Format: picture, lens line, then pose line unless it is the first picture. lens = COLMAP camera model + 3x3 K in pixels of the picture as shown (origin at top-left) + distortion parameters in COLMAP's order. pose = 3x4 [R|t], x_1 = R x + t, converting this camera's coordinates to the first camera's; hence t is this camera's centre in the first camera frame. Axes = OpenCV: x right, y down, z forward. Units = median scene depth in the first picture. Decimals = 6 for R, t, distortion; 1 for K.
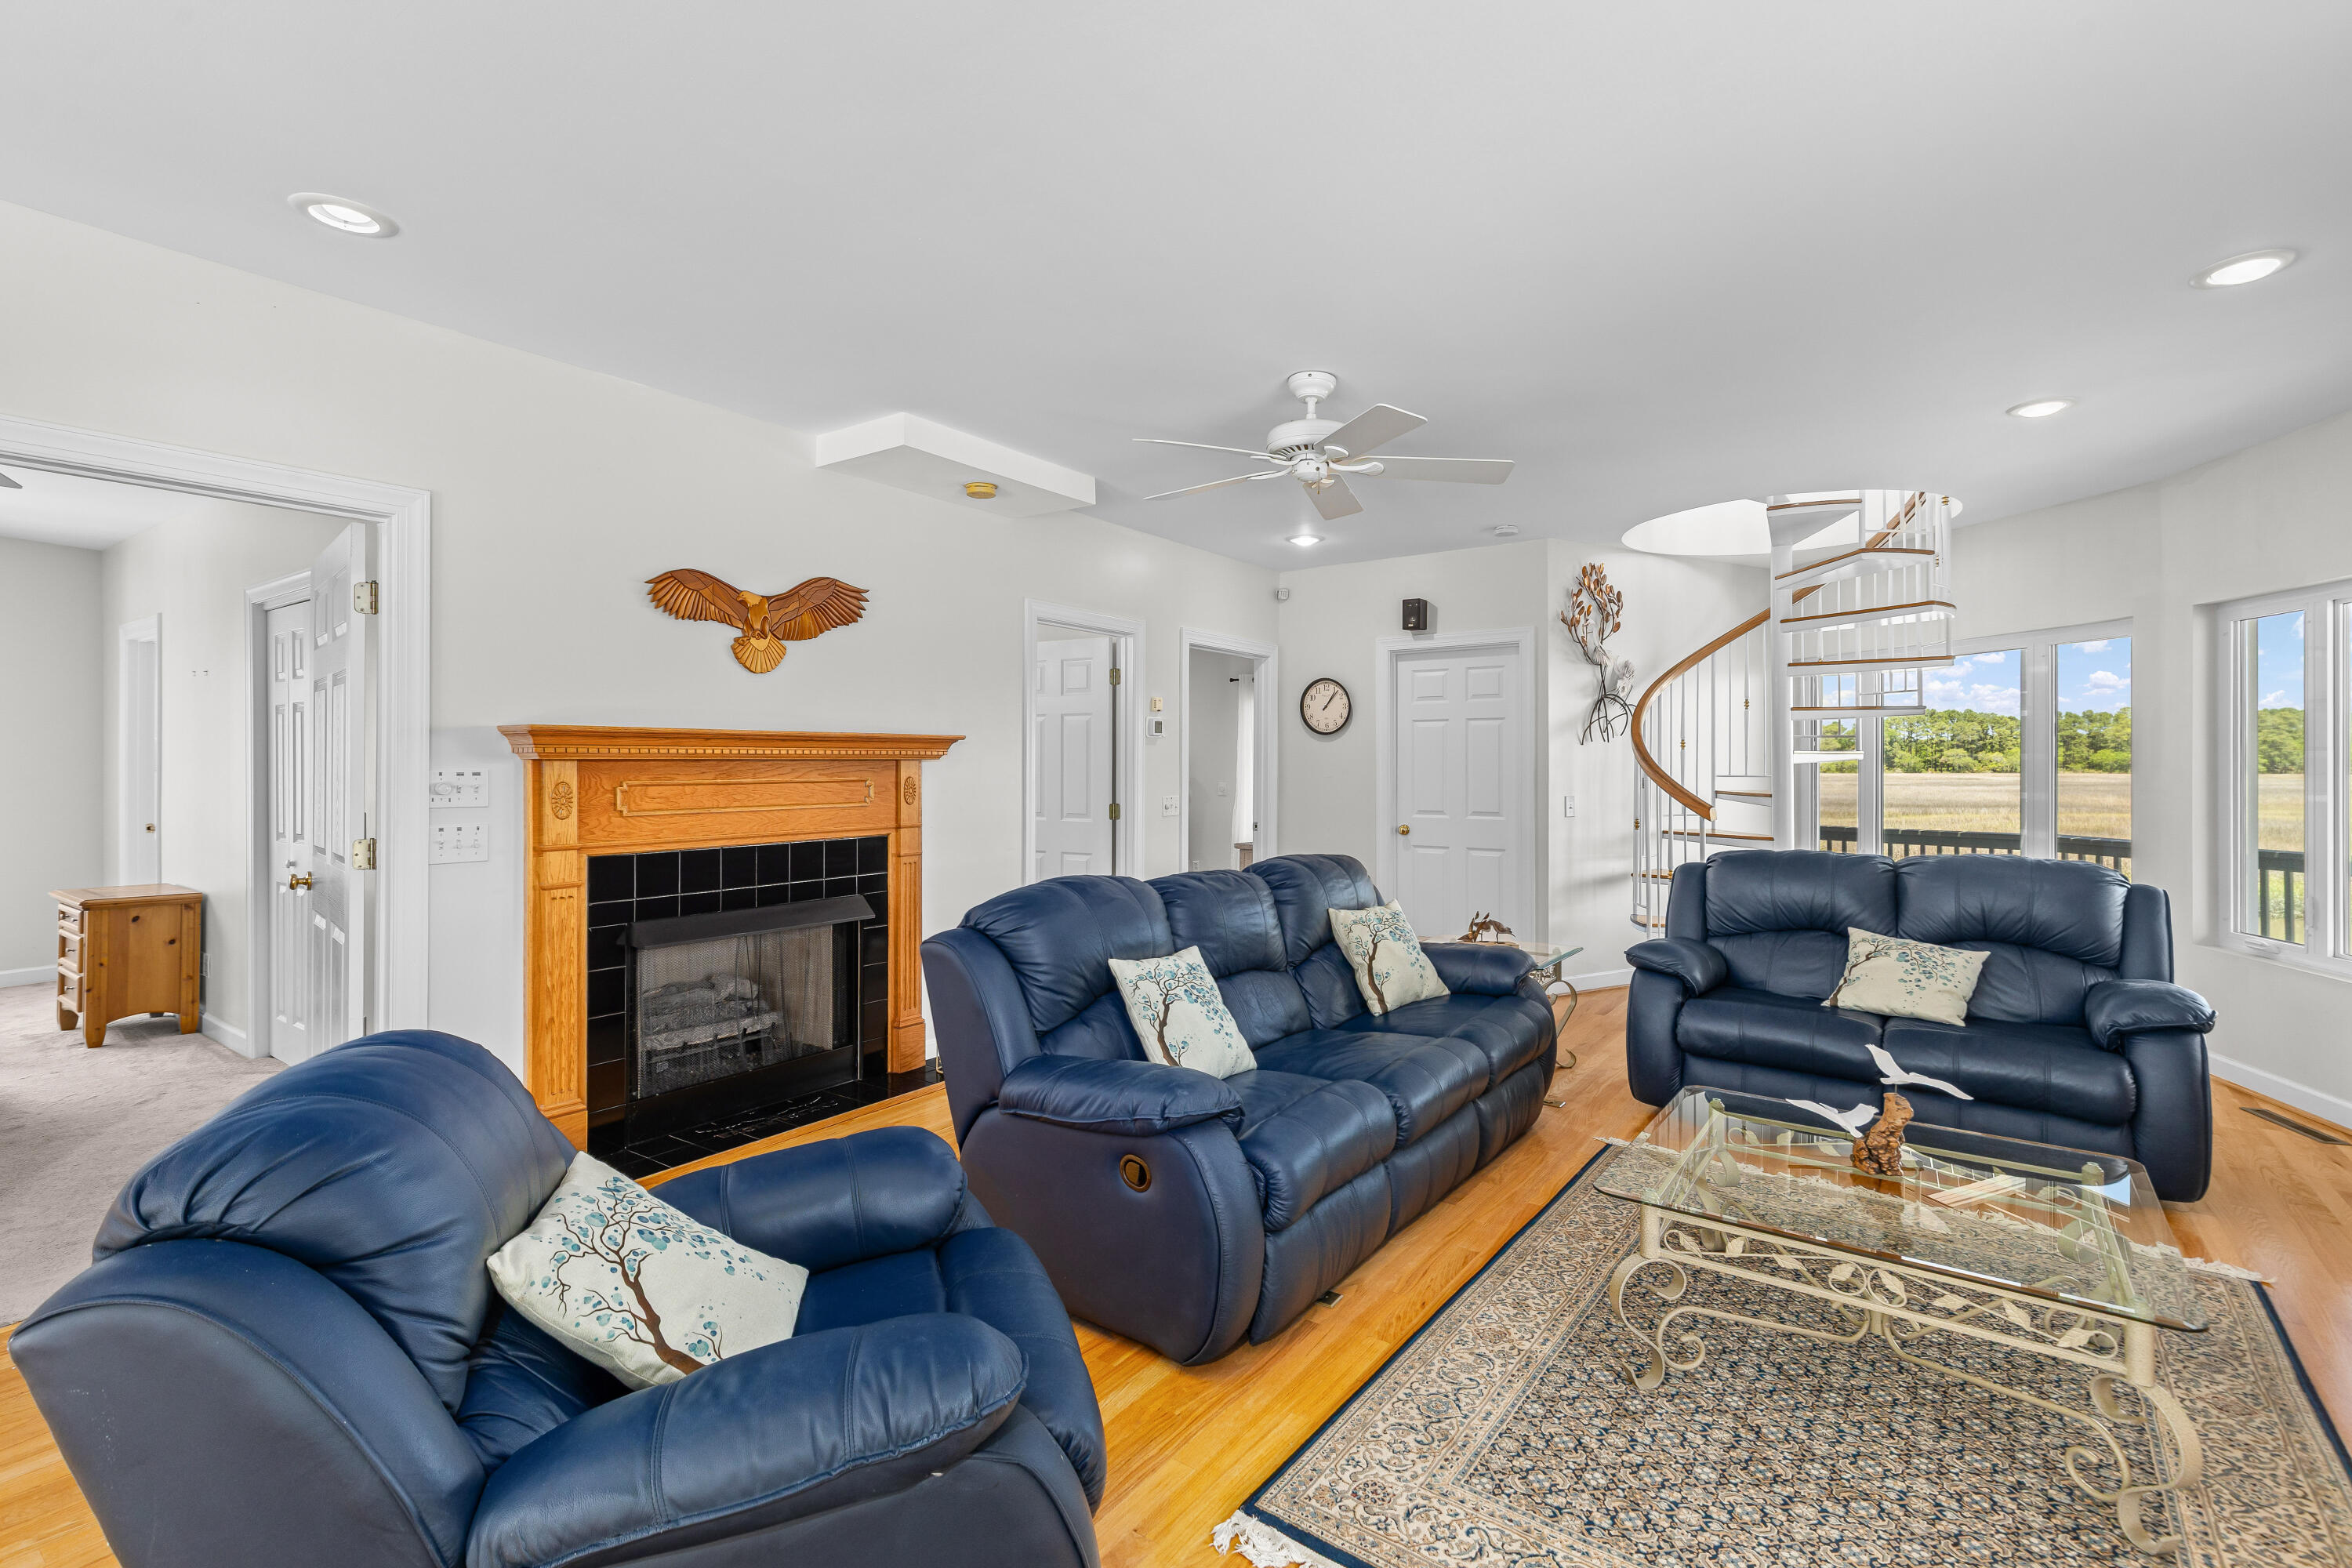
lens RADIAL K [[1061.6, 0, 1177.2], [0, 1061.6, 775.3], [0, 0, 1]] dist [0.000104, 0.000103]
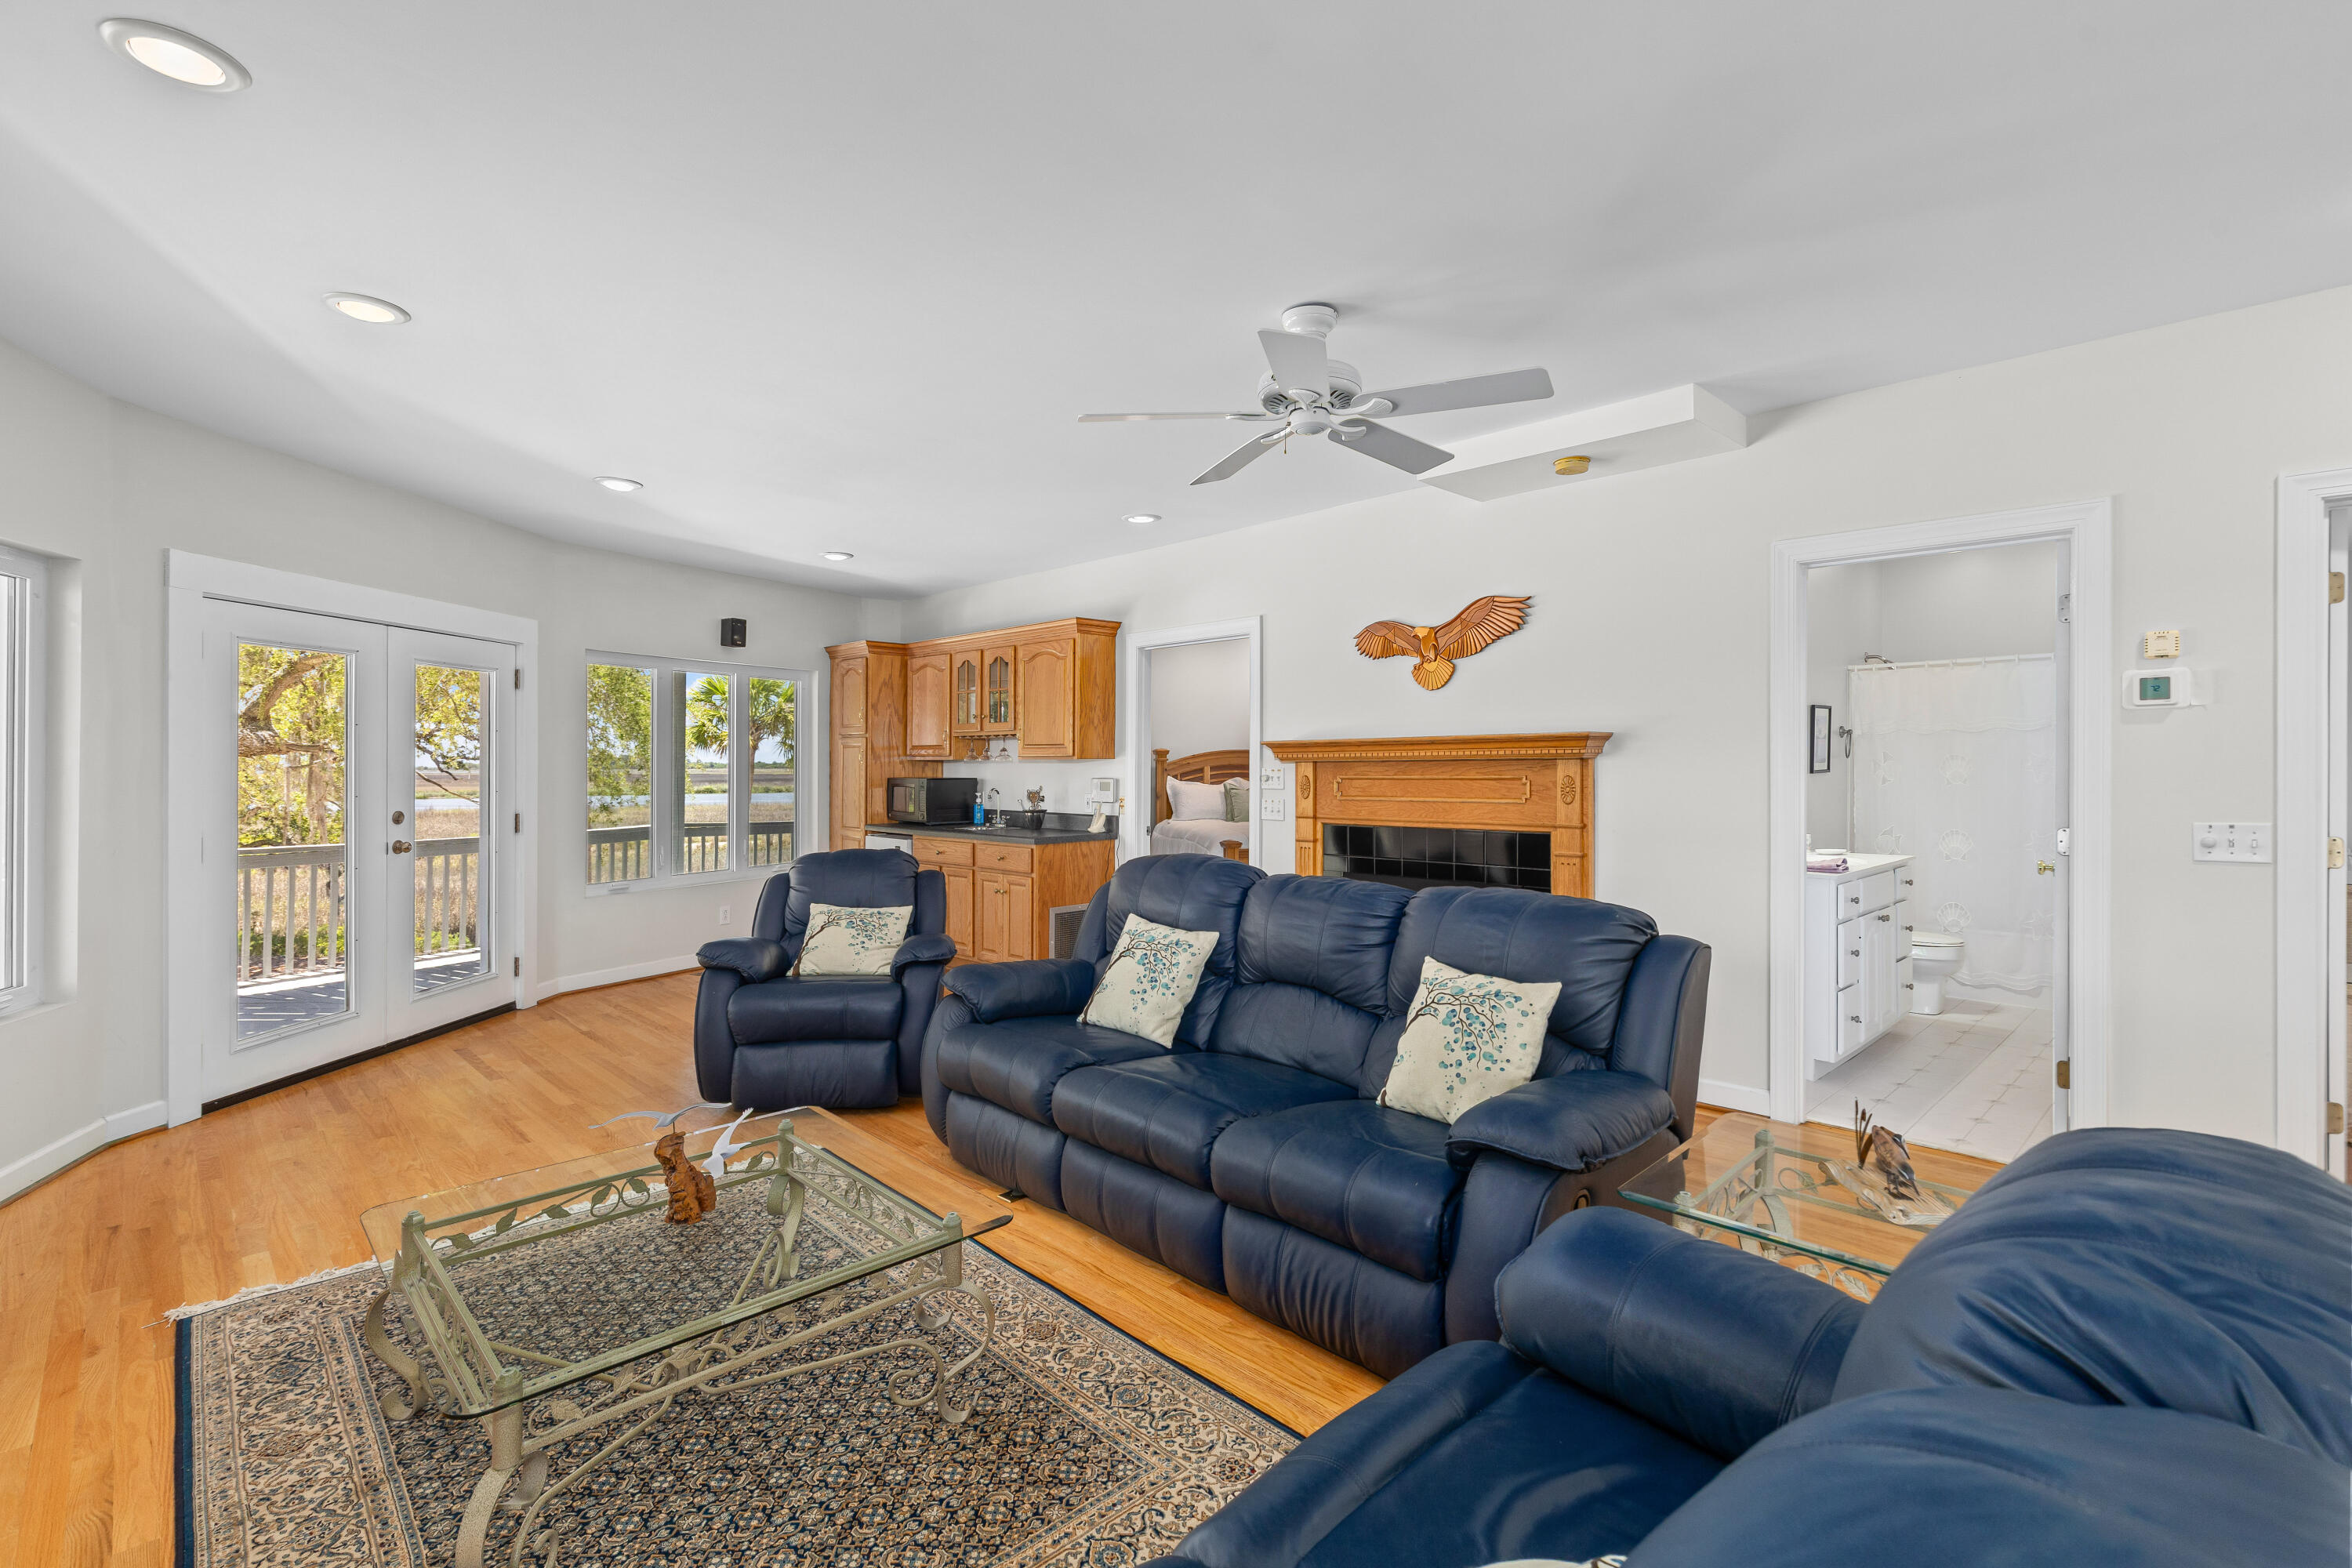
lens RADIAL K [[1061.6, 0, 1176.9], [0, 1061.6, 765.7], [0, 0, 1]] dist [0.000104, 0.000103]
pose [[-0.192874, 0.003331, -0.981218, 0.844351], [-0.003334, 0.999986, 0.004050, -0.011973], [0.981218, 0.004053, -0.192860, 0.914223]]
